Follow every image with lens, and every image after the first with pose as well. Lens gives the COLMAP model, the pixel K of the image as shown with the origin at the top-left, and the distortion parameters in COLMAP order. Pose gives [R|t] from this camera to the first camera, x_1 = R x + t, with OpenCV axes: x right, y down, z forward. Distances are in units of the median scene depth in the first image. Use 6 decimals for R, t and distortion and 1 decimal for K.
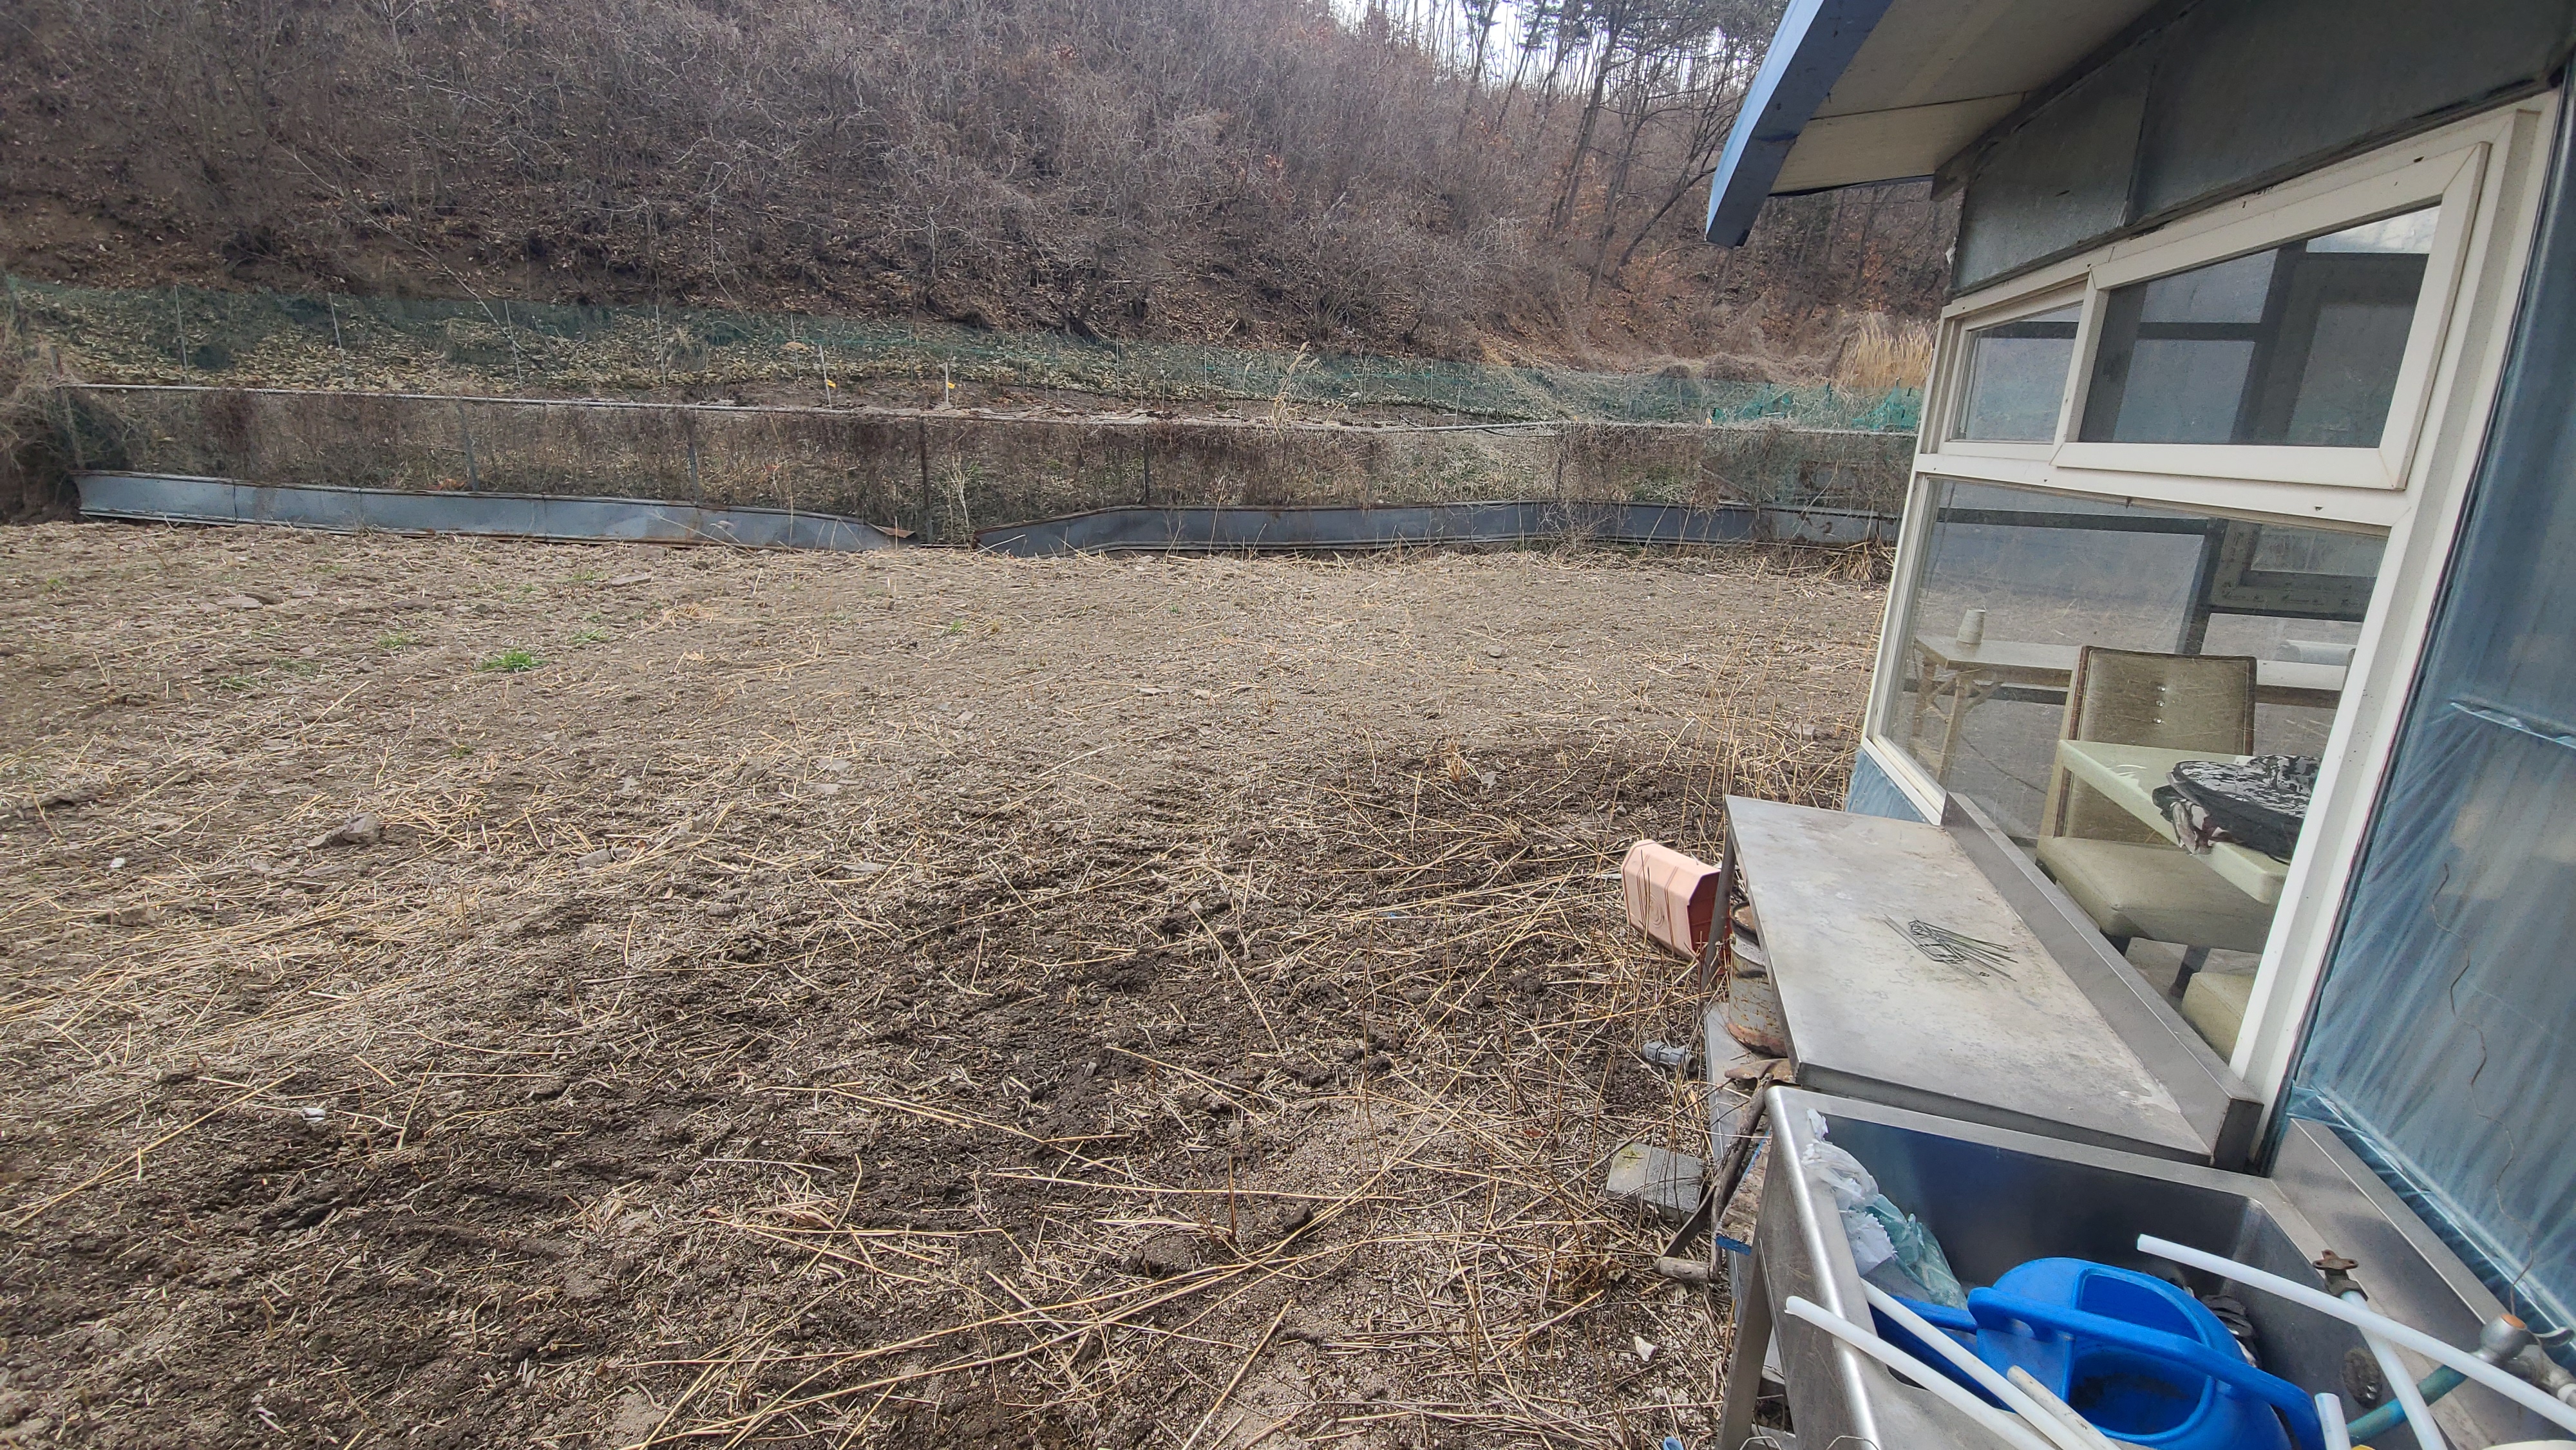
lens RADIAL K [[1057.4, 0, 1269.0], [0, 1057.4, 714.3], [0, 0, 1]] dist [0.010618, -0.006964]
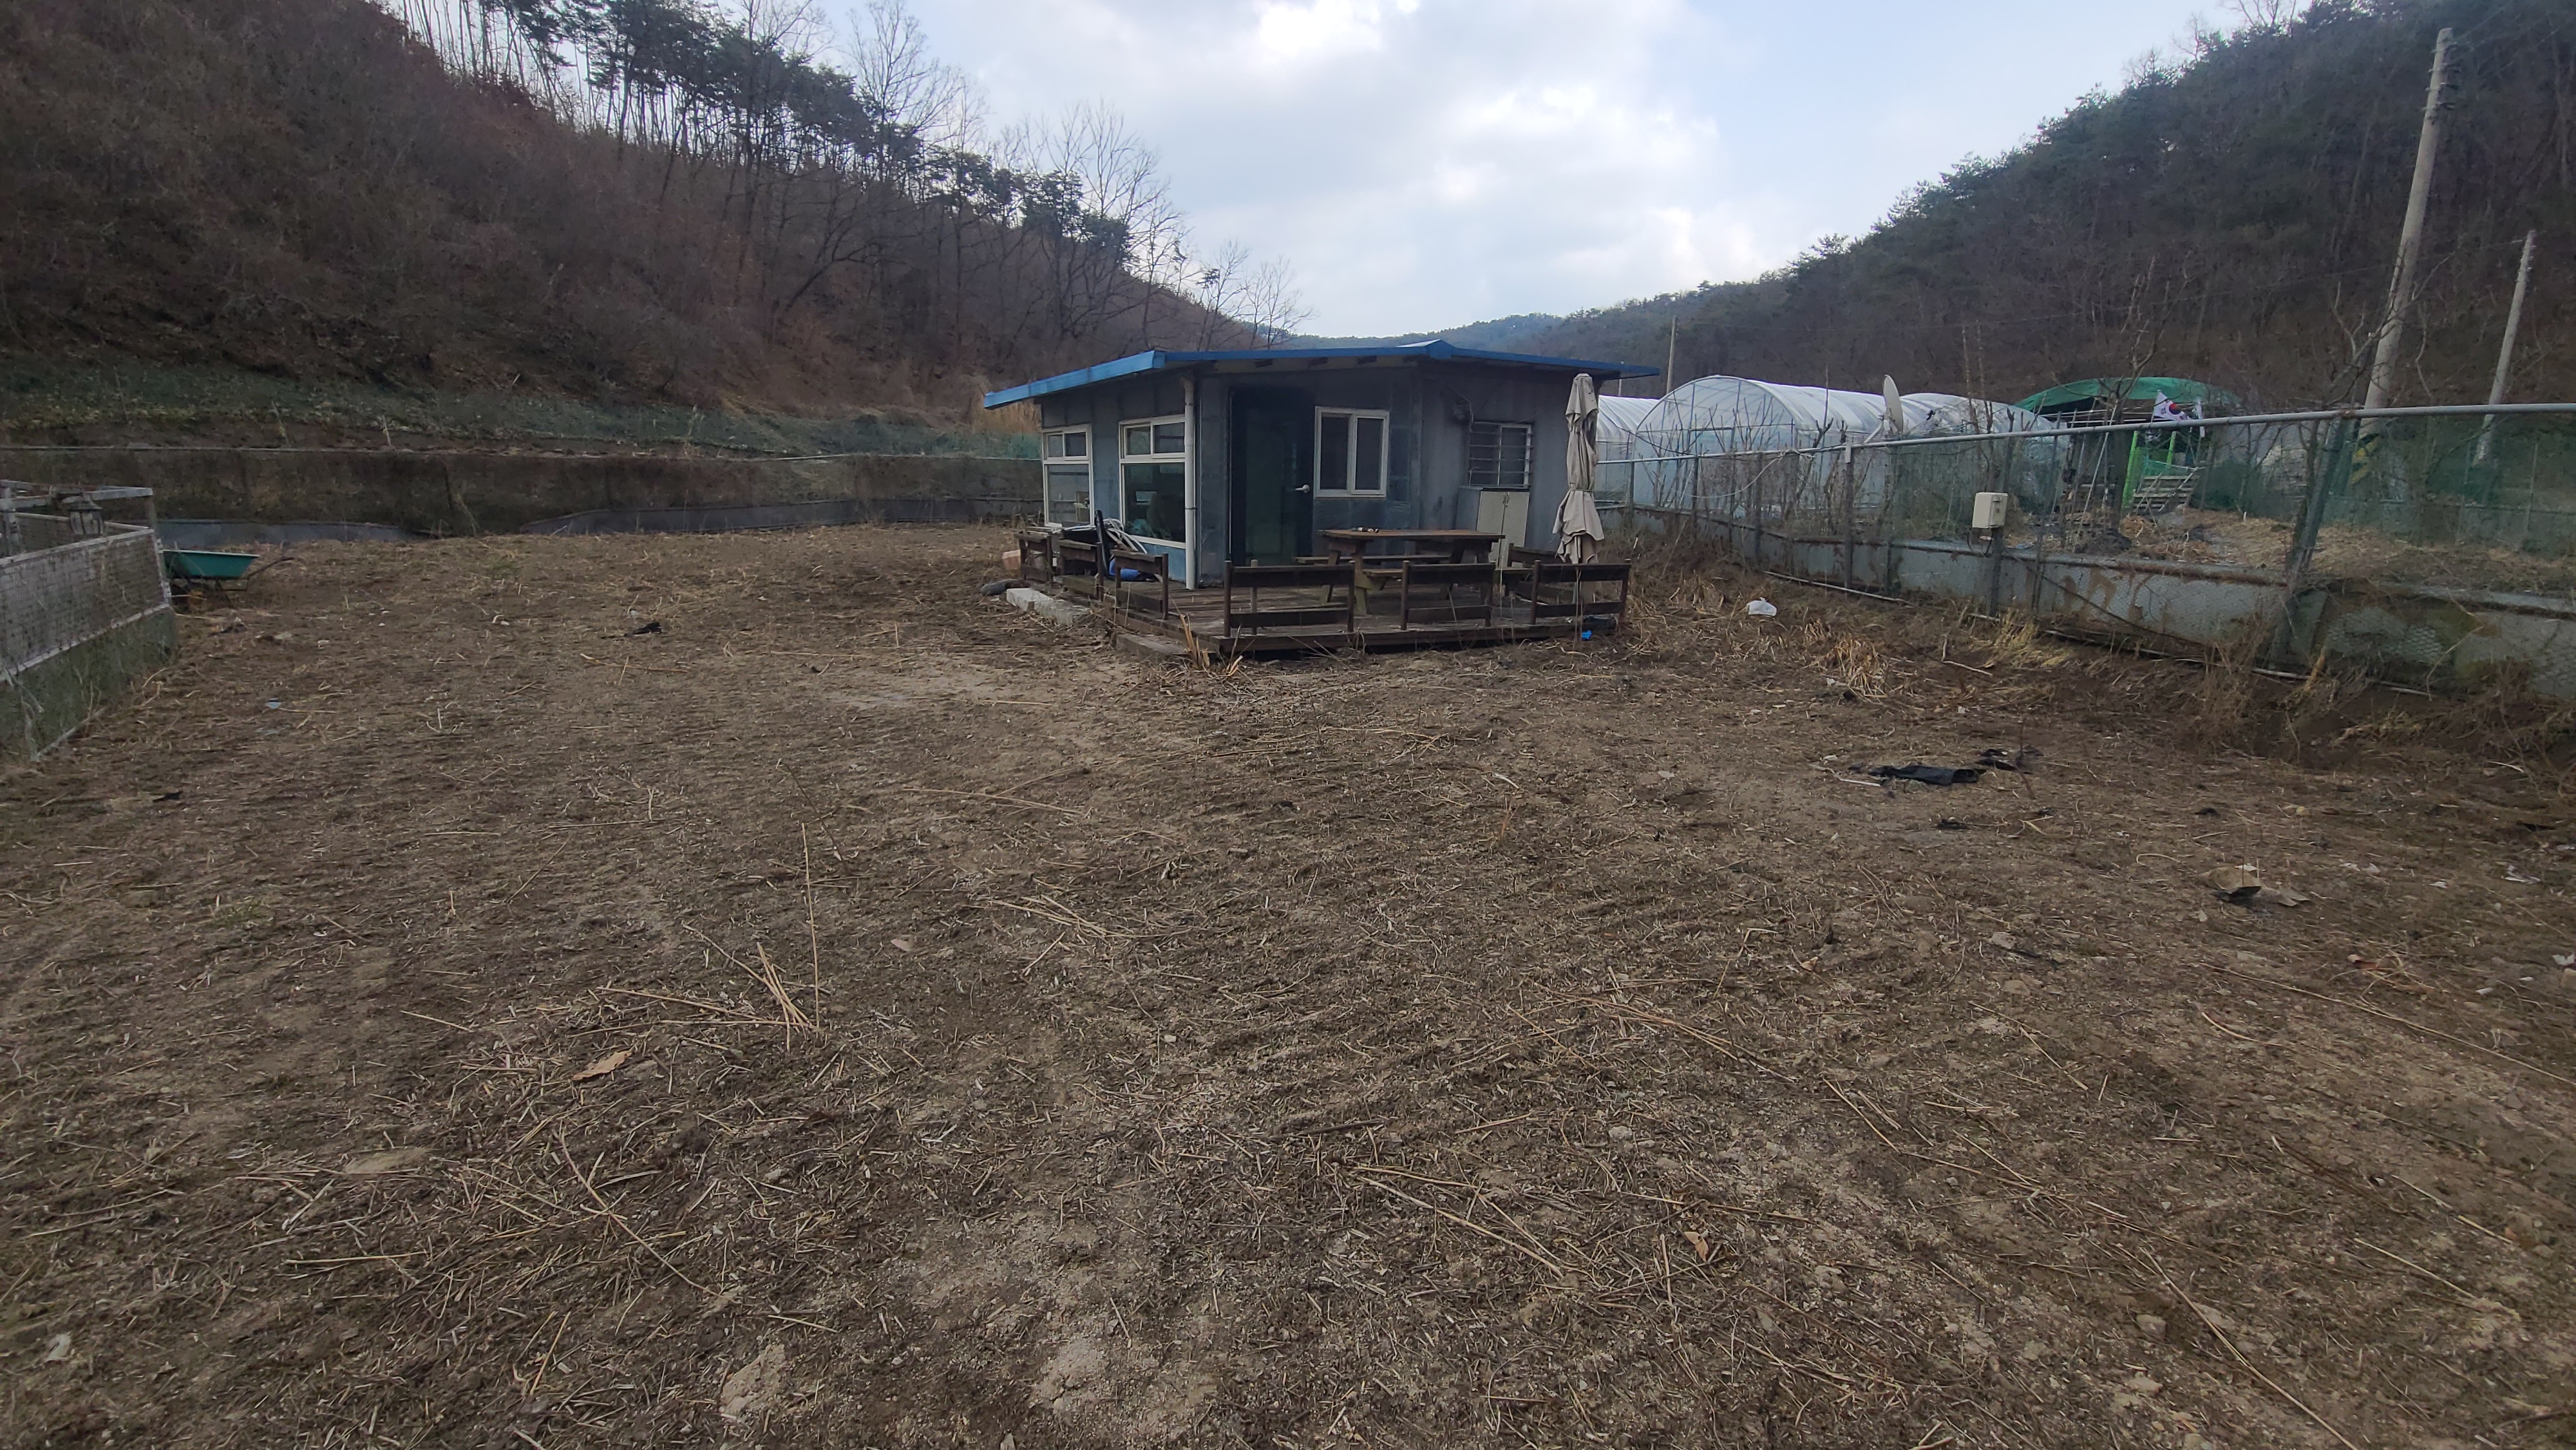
lens RADIAL K [[1057.4, 0, 1269.0], [0, 1057.4, 714.3], [0, 0, 1]] dist [0.010618, -0.006964]
pose [[0.723385, -0.173770, 0.668220, -1.607026], [0.192366, 0.980214, 0.046657, 0.667215], [-0.663106, 0.094792, 0.742499, -2.440728]]
